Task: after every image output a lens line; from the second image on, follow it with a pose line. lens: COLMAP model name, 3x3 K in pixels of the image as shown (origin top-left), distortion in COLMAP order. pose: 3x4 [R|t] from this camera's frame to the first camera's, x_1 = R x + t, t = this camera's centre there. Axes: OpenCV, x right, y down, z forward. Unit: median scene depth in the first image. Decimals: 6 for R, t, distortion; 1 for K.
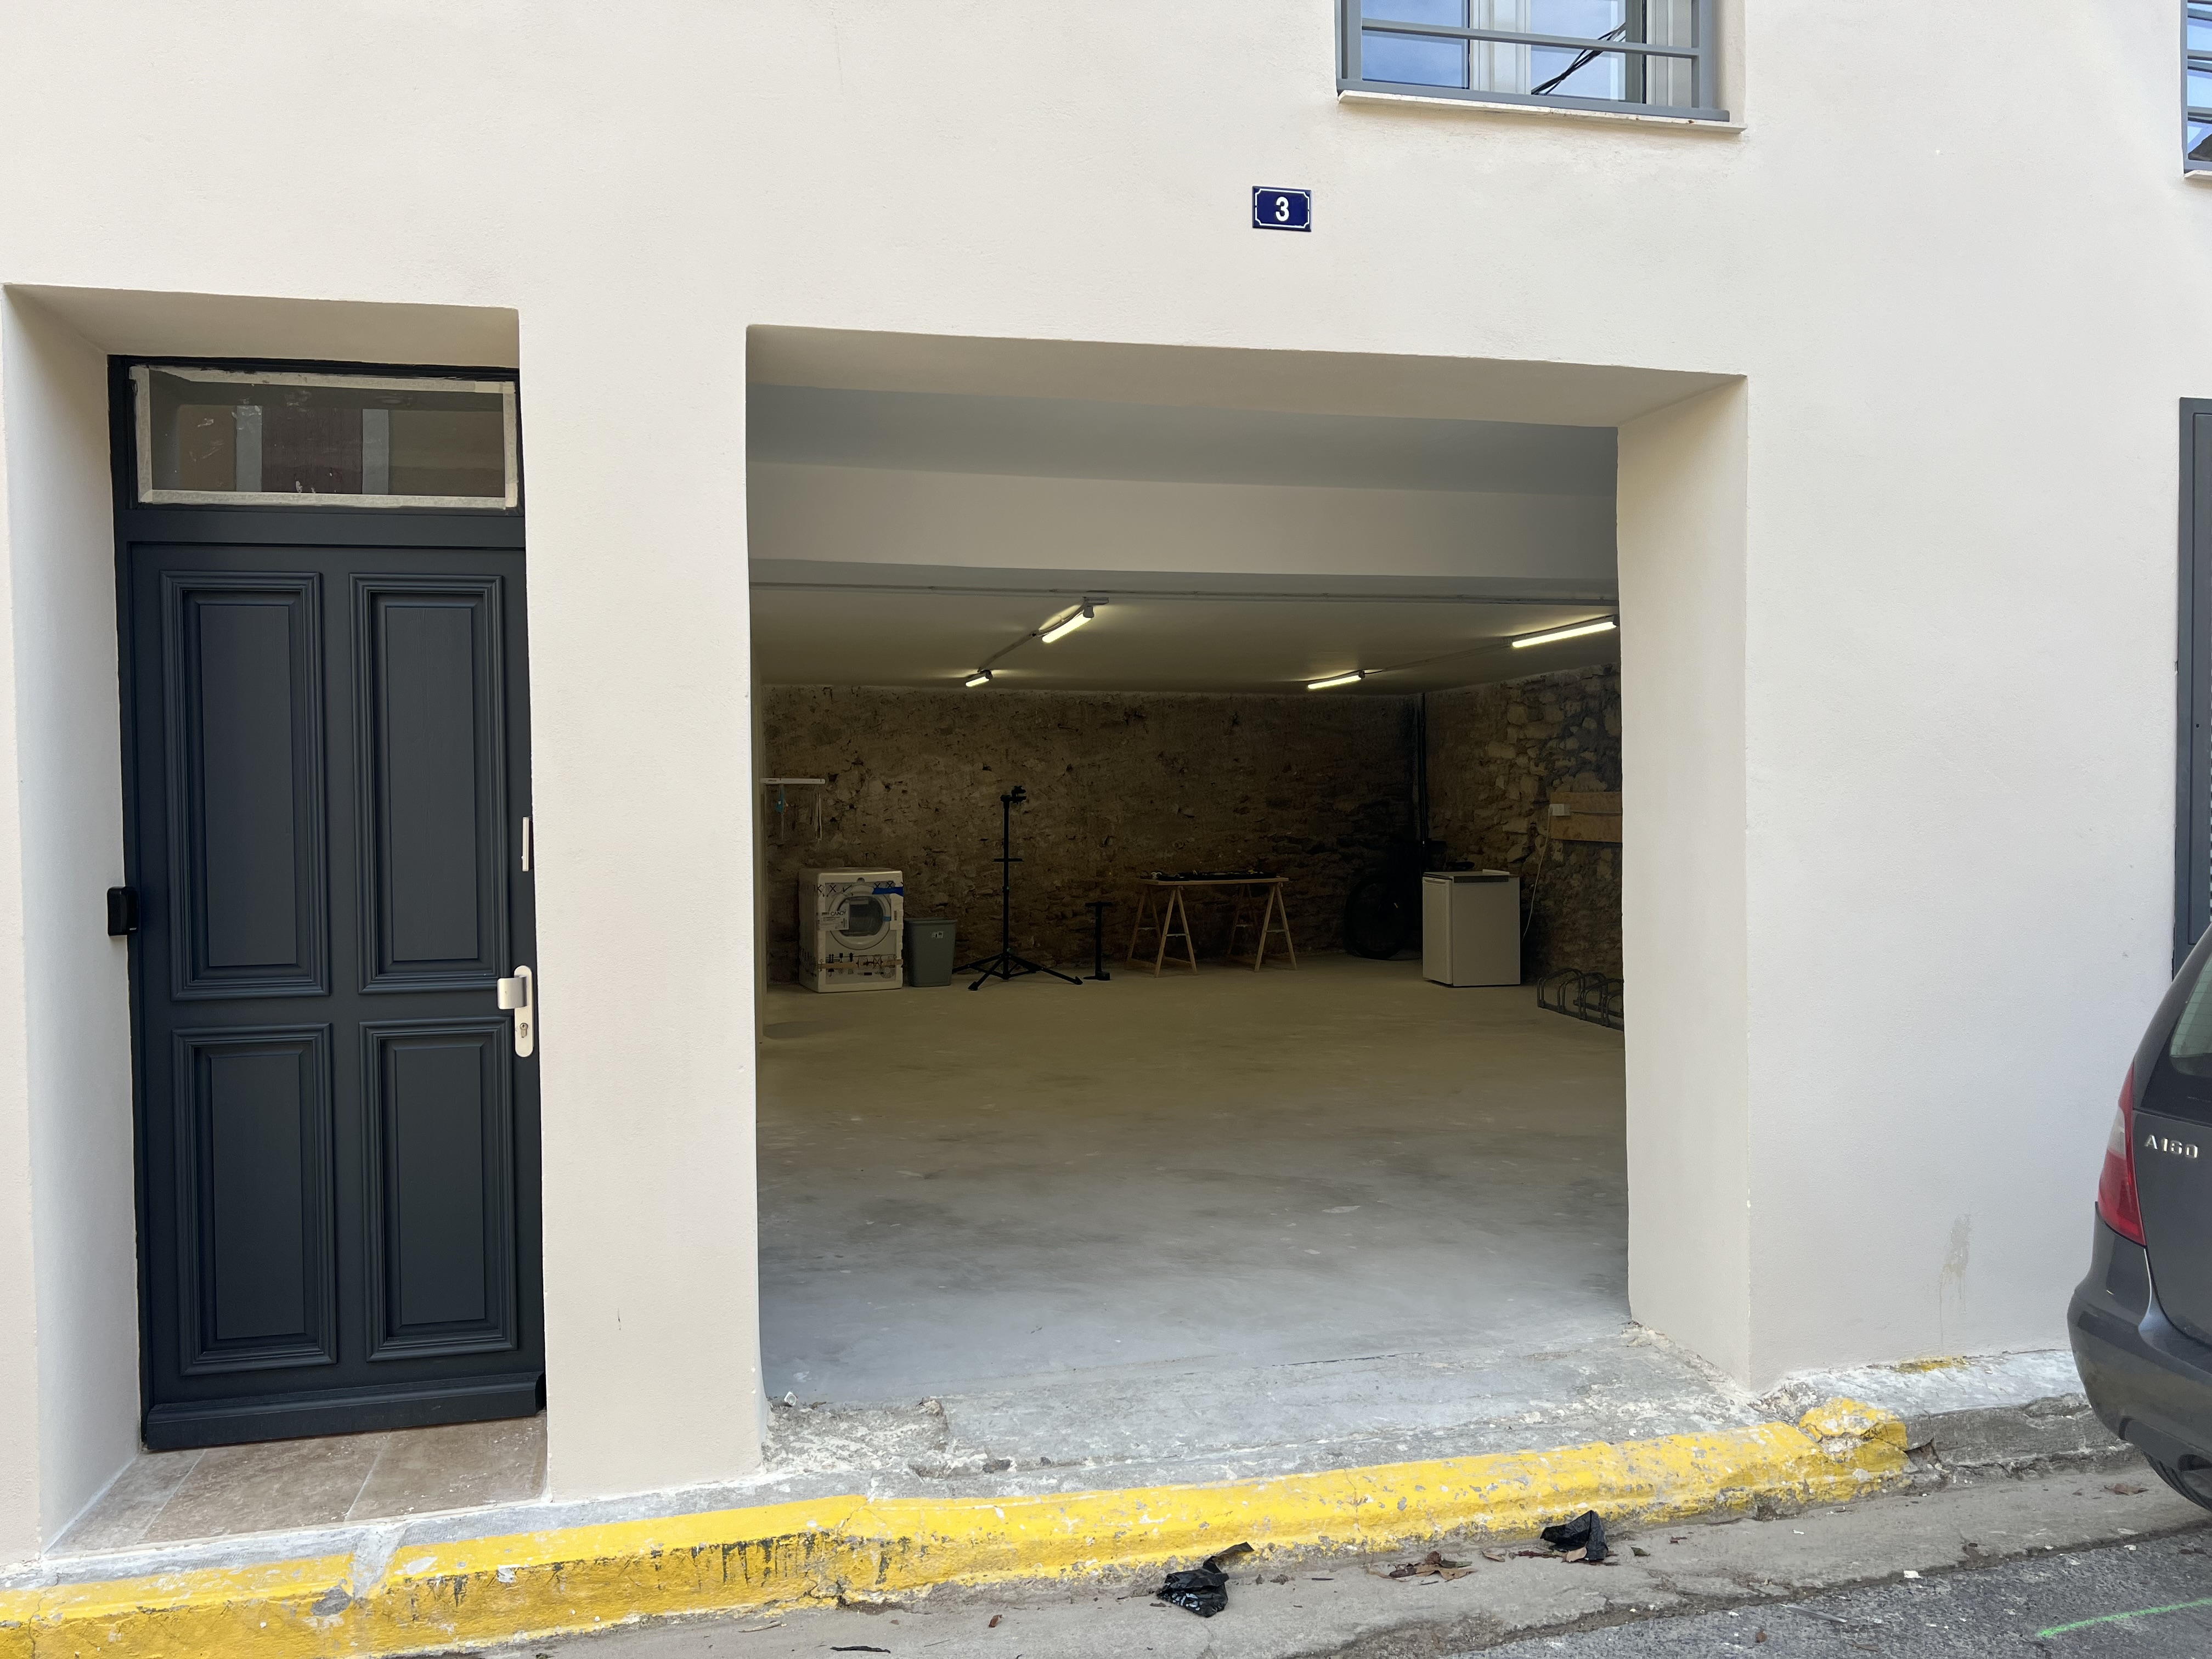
lens RADIAL K [[1668.2, 0, 1107.8], [0, 1668.2, 768.9], [0, 0, 1]] dist [0.115707, -0.001132]
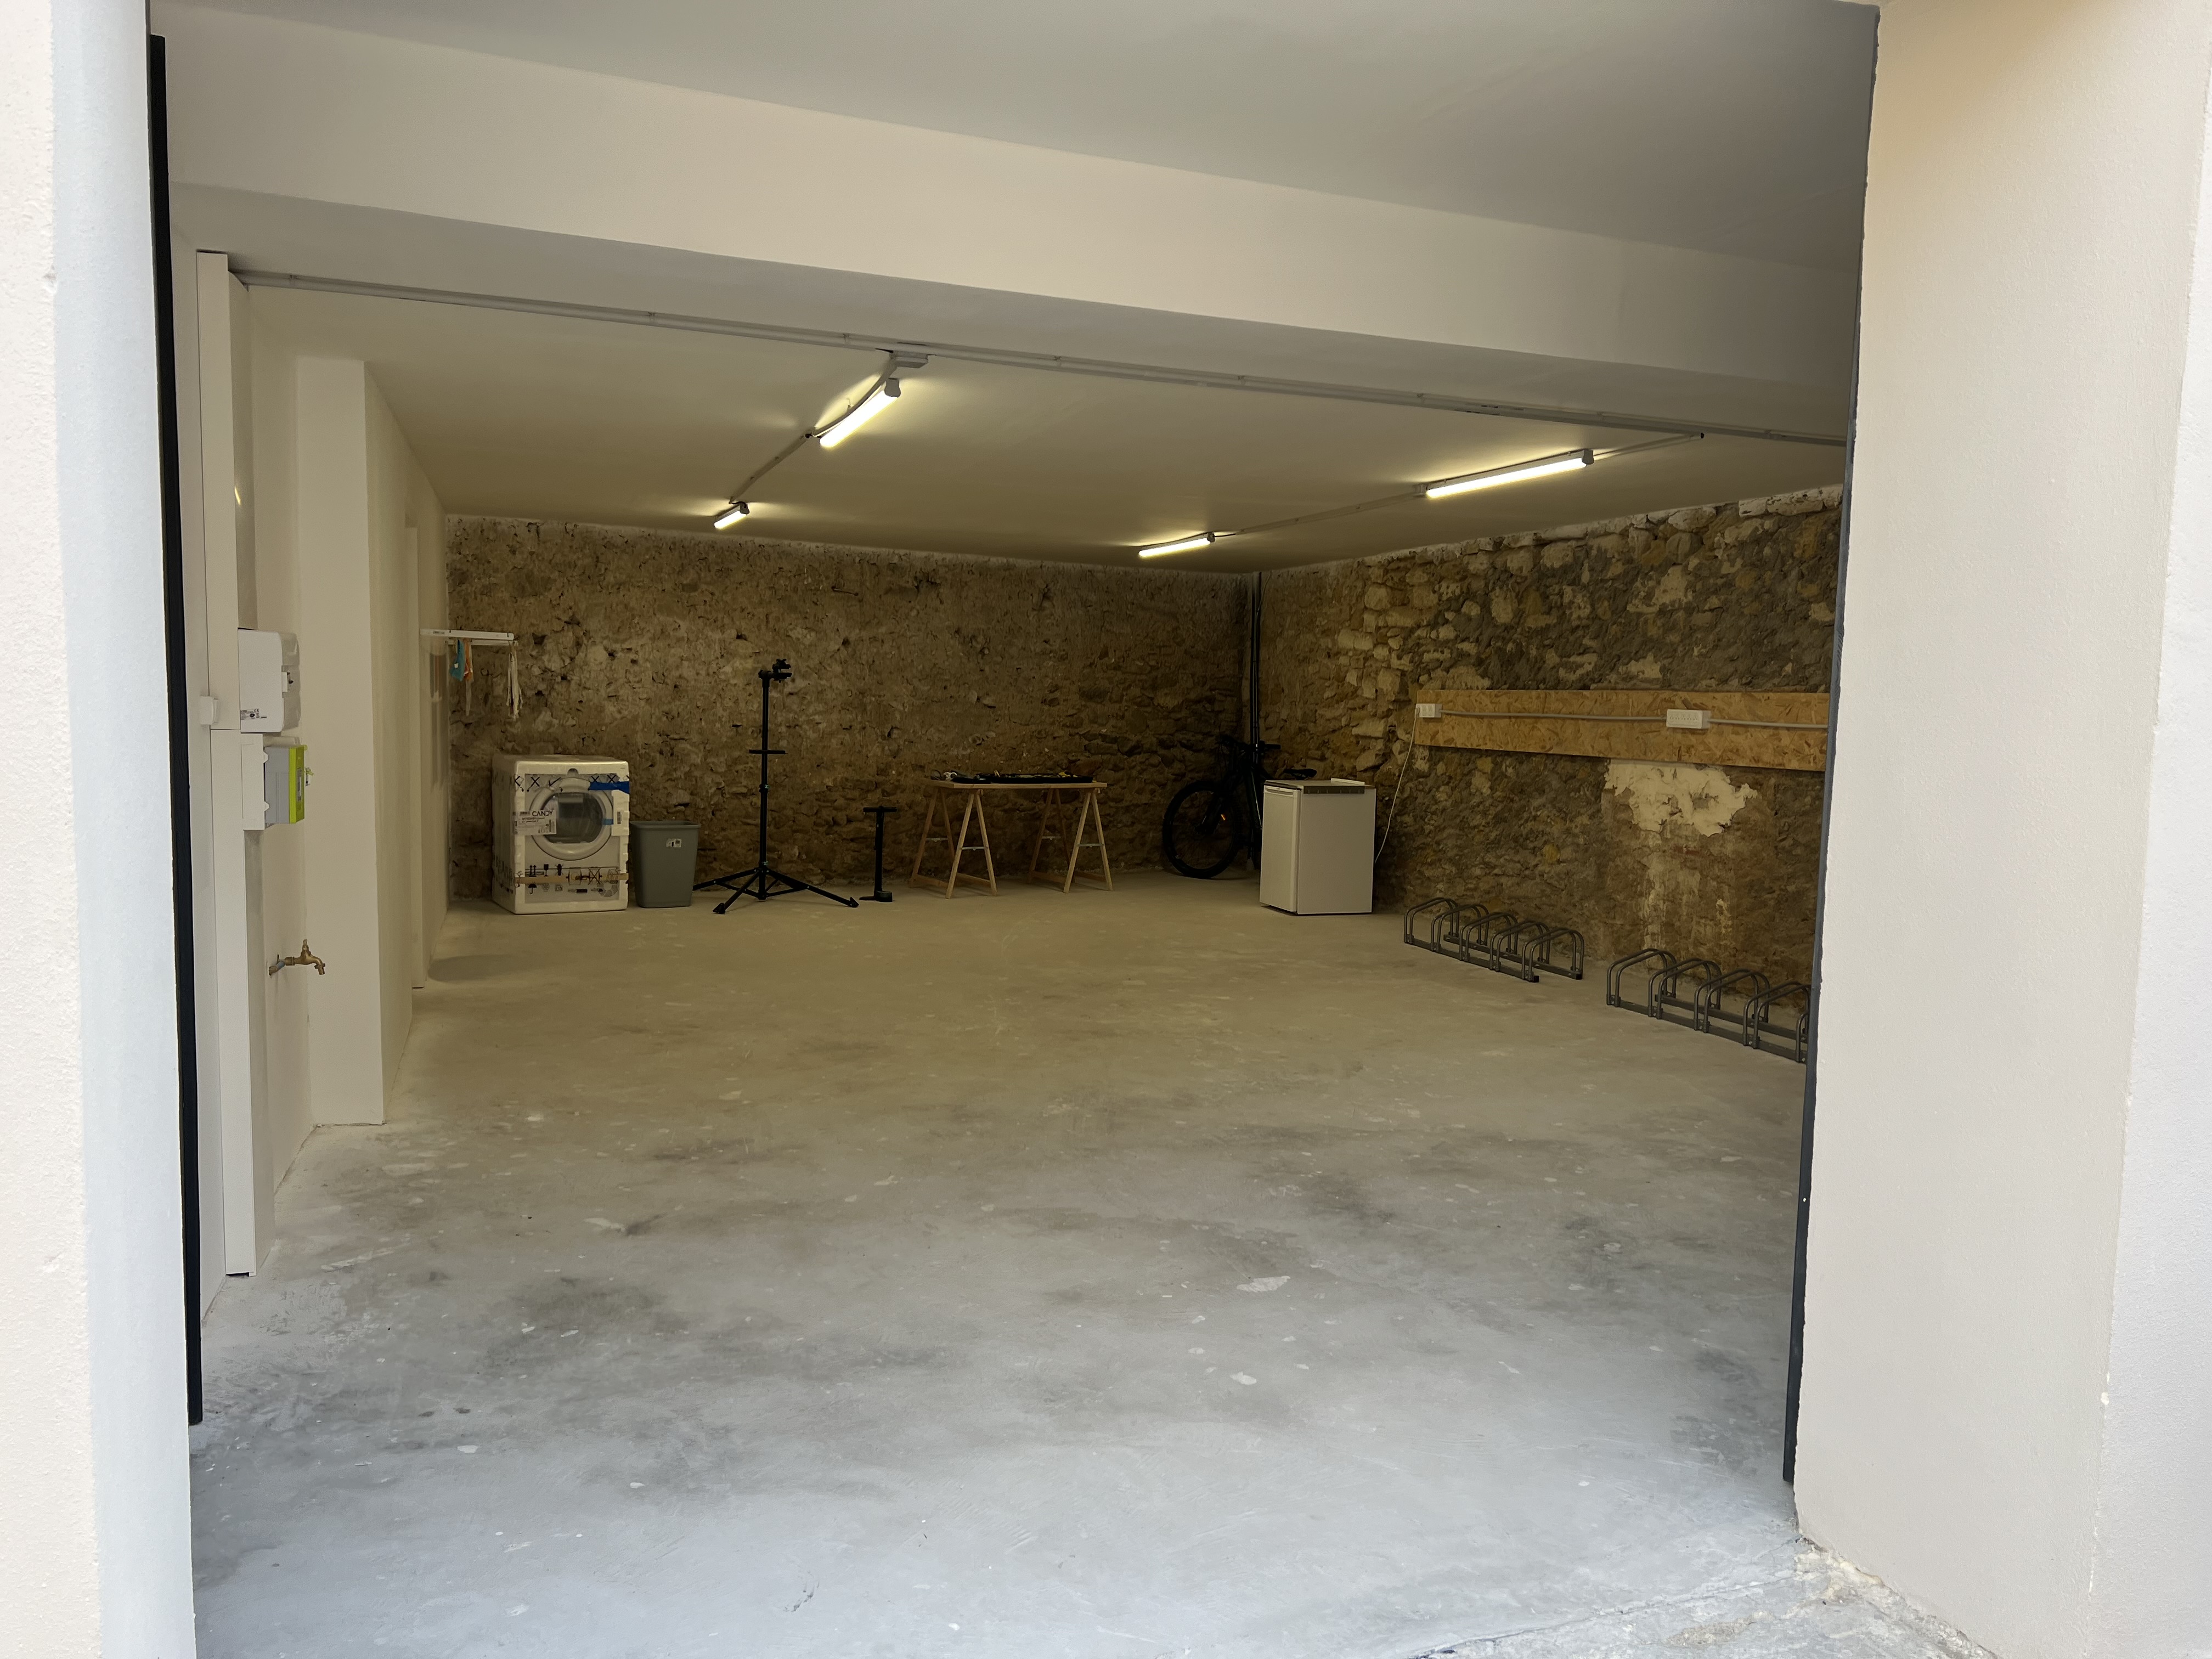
lens RADIAL K [[1619.3, 0, 1085.5], [0, 1619.3, 829.0], [0, 0, 1]] dist [0.115636, -0.160116]
pose [[0.990705, 0.022081, 0.134221, -0.012221], [-0.035079, 0.994834, 0.095259, 0.011540], [-0.131424, -0.099082, 0.986362, 0.204859]]
